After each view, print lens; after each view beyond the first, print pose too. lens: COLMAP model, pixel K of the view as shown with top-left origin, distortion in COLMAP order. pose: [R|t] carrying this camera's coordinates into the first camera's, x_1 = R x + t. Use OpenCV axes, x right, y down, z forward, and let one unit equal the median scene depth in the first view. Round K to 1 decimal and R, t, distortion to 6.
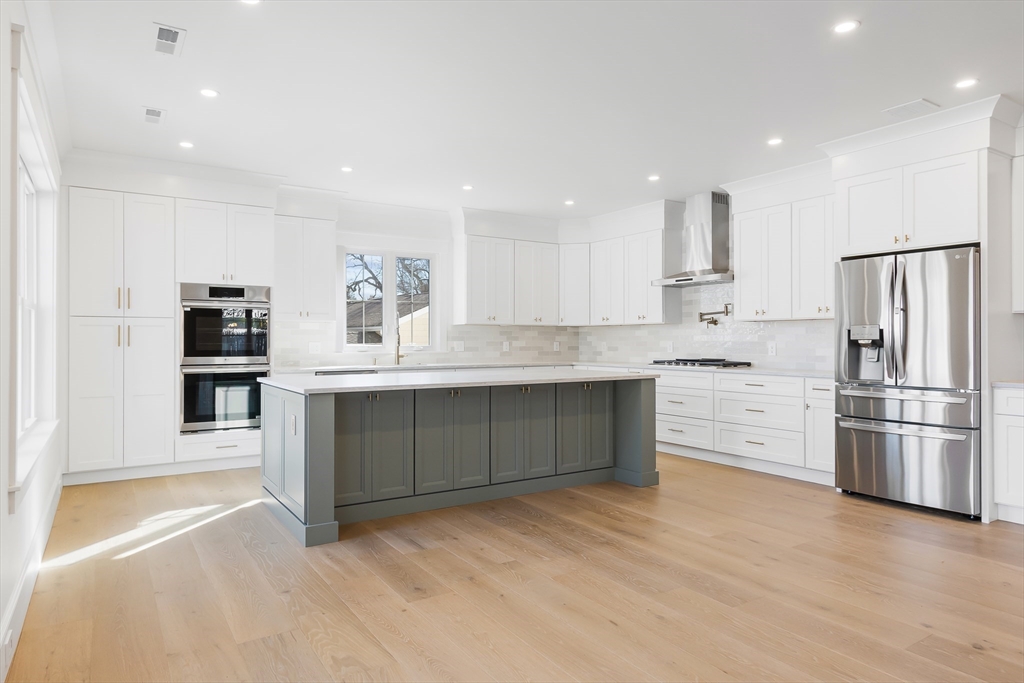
lens RADIAL K [[623.3, 0, 492.5], [0, 623.3, 336.8], [0, 0, 1]] dist [0.006402, 0.002795]
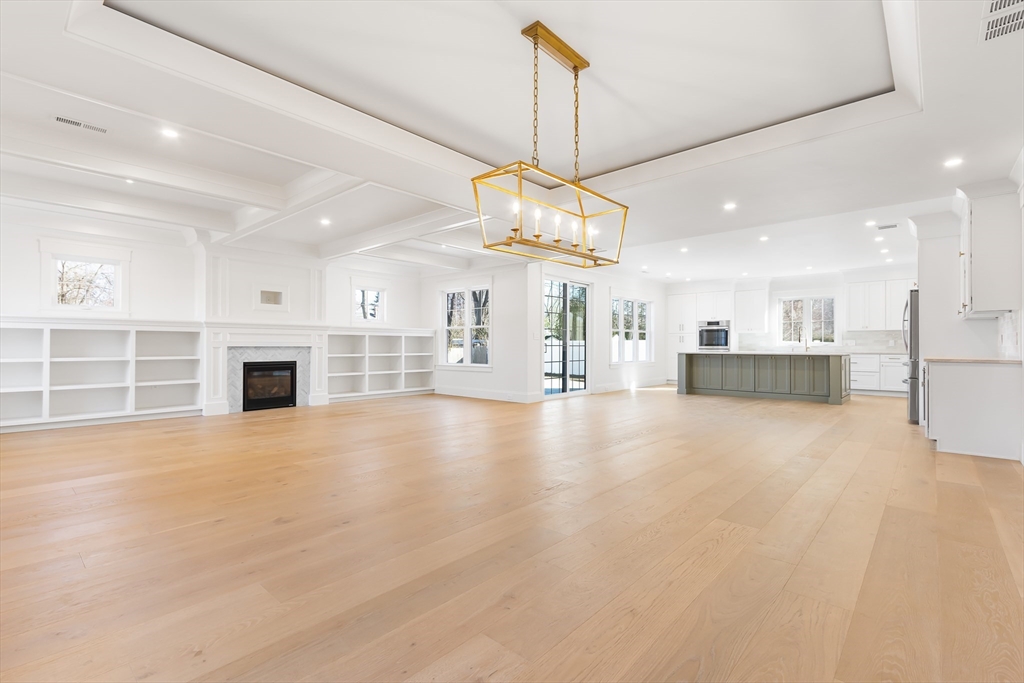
lens RADIAL K [[470.9, 0, 489.4], [0, 470.9, 341.5], [0, 0, 1]] dist [0.007680, -0.001901]
pose [[0.257326, -0.009436, -0.966279, 1.492748], [0.004527, 0.999953, -0.008559, 0.026902], [0.966314, -0.002172, 0.257356, -0.573774]]
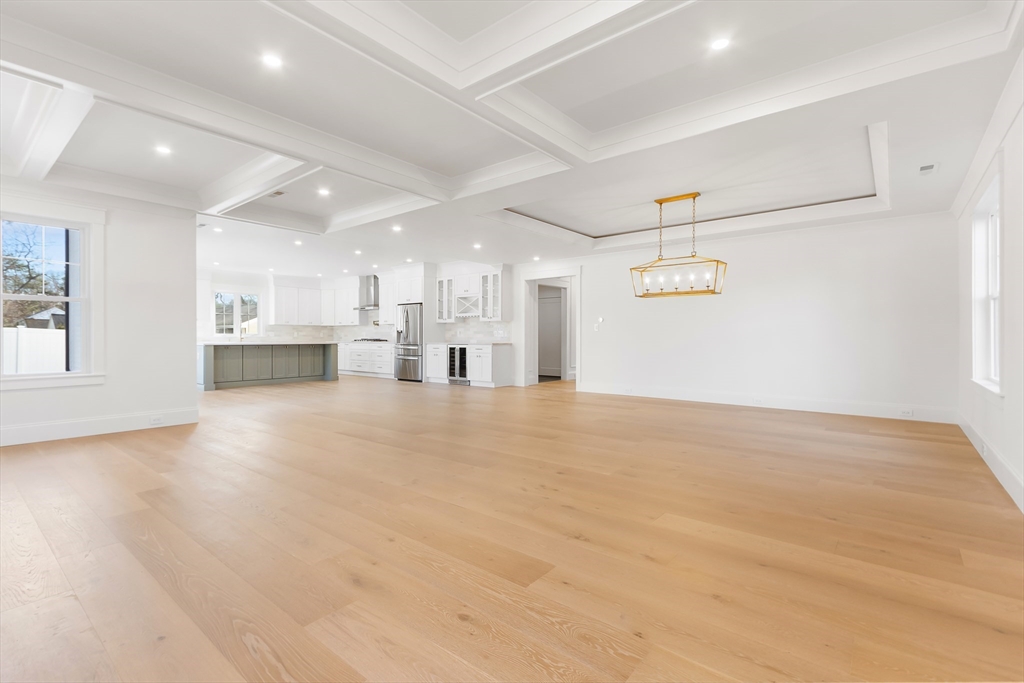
lens RADIAL K [[470.9, 0, 492.3], [0, 470.9, 338.3], [0, 0, 1]] dist [0.007680, -0.001901]
pose [[0.952125, -0.000193, 0.305709, 0.271268], [-0.002507, 0.999961, 0.008438, 0.020107], [-0.305699, -0.008801, 0.952087, -1.283495]]
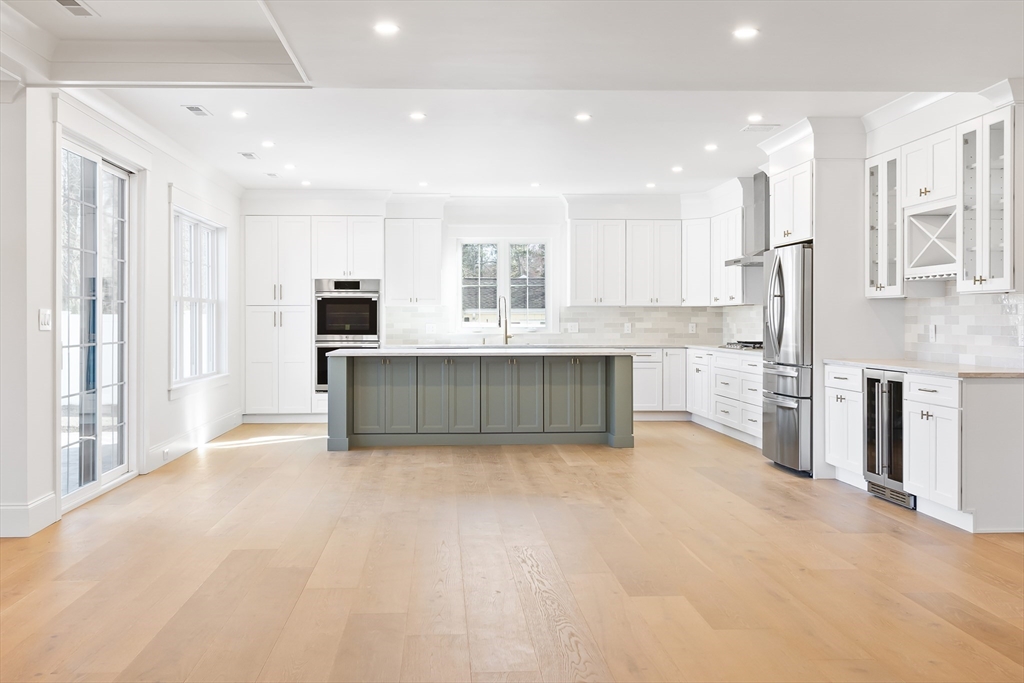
lens RADIAL K [[1007.3, 0, 491.4], [0, 1007.3, 322.8], [0, 0, 1]] dist [0.013842, 0.000000]
pose [[0.874997, 0.000630, -0.484128, 0.917323], [0.003807, 0.999959, 0.008181, -0.009664], [0.484113, -0.009001, 0.874959, -0.738513]]
